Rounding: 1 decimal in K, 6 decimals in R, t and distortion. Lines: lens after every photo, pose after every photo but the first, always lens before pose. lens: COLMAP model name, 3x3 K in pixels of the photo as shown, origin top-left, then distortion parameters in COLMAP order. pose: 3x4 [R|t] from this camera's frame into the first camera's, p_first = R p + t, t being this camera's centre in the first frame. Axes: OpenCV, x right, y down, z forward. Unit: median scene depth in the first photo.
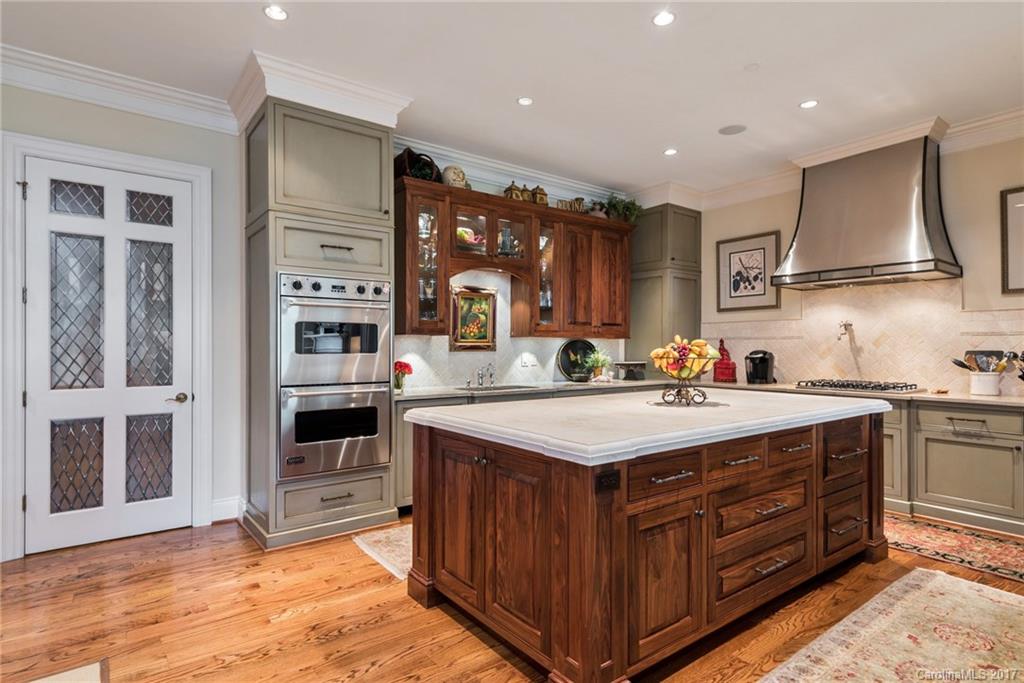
lens RADIAL K [[512.9, 0, 486.7], [0, 512.9, 341.0], [0, 0, 1]] dist [-0.003616, 0.001056]
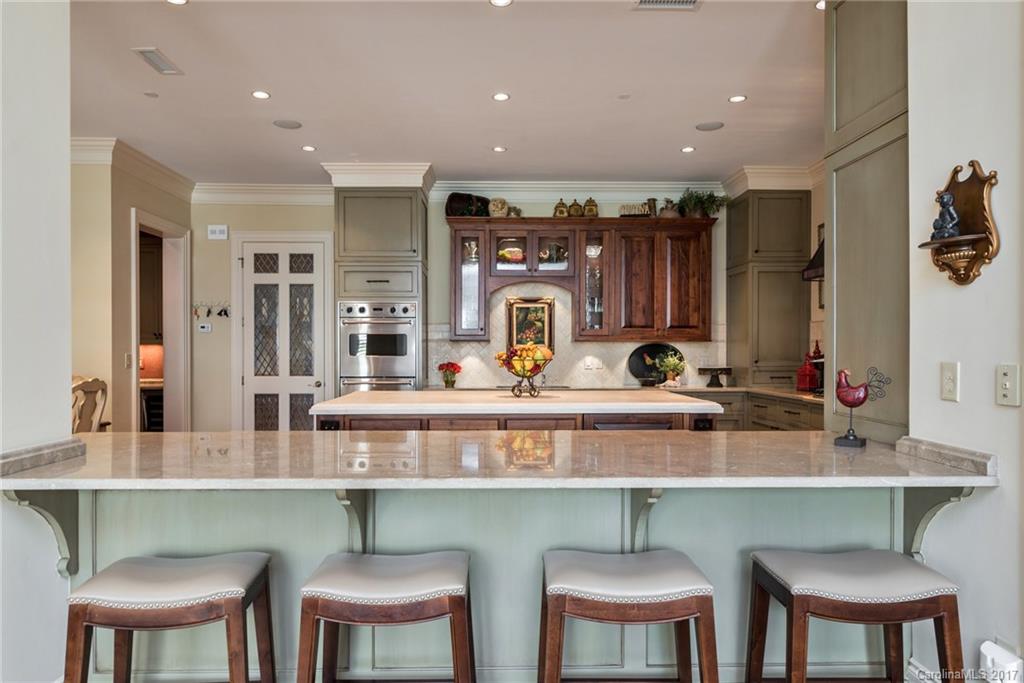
lens RADIAL K [[608.3, 0, 483.6], [0, 608.3, 343.3], [0, 0, 1]] dist [-0.025658, 0.001455]
pose [[0.815519, -0.008040, -0.578675, 0.710932], [0.008326, 0.999963, -0.002159, -0.002833], [0.578671, -0.003057, 0.815555, -0.162692]]
